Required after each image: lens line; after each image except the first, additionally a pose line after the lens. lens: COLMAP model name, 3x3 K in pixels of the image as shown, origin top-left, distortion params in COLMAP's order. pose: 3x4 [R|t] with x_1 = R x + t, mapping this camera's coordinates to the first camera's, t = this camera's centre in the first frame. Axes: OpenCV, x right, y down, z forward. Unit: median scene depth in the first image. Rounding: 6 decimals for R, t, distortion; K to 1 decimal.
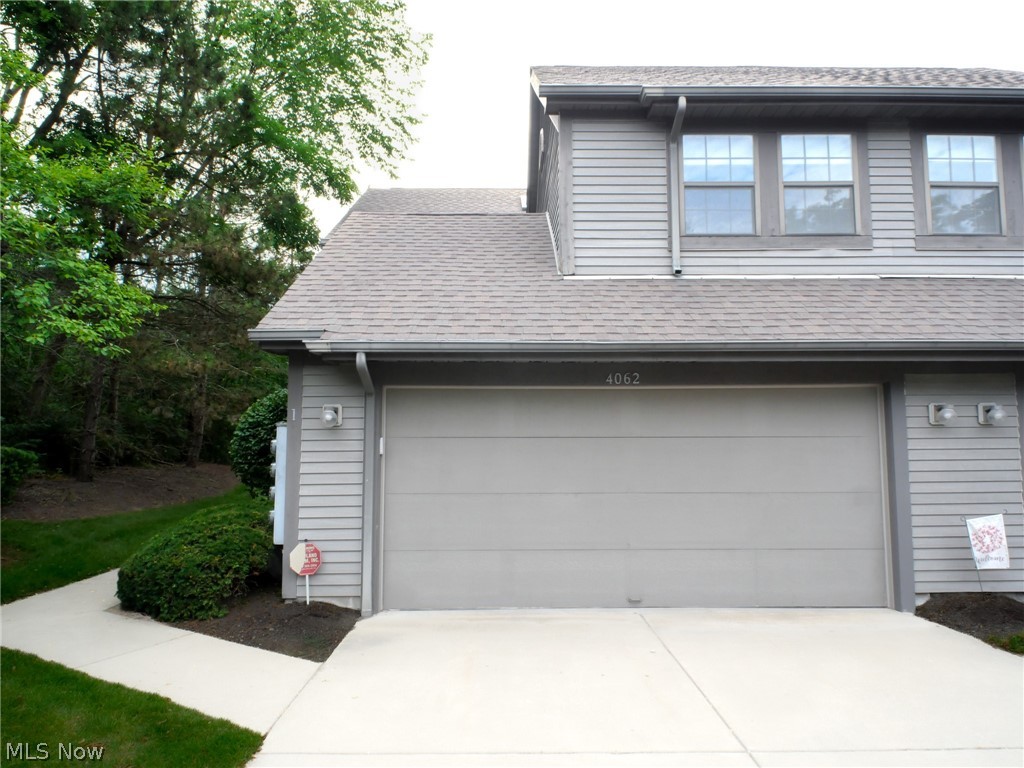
lens RADIAL K [[637.9, 0, 504.3], [0, 637.9, 384.4], [0, 0, 1]] dist [-0.007352, -0.003317]
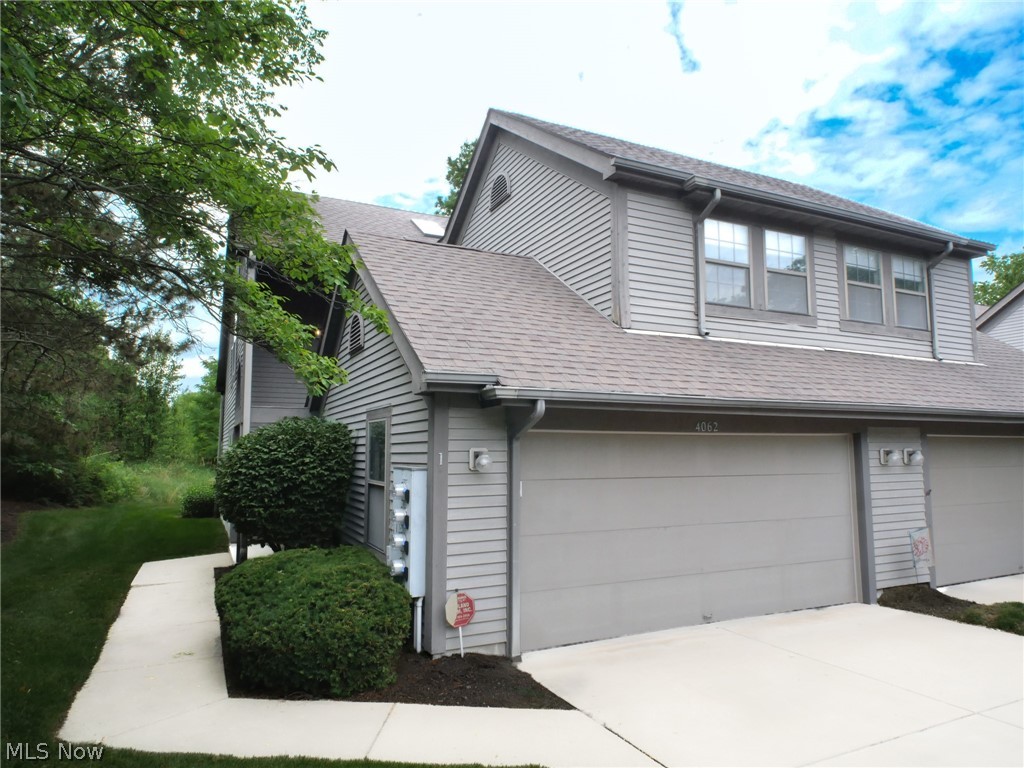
lens RADIAL K [[637.9, 0, 504.3], [0, 637.9, 384.4], [0, 0, 1]] dist [-0.007352, -0.003317]
pose [[0.908612, 0.045493, 0.415156, -0.618196], [-0.037826, 0.998928, -0.026677, -0.040008], [-0.415925, 0.008536, 0.909359, 0.085372]]
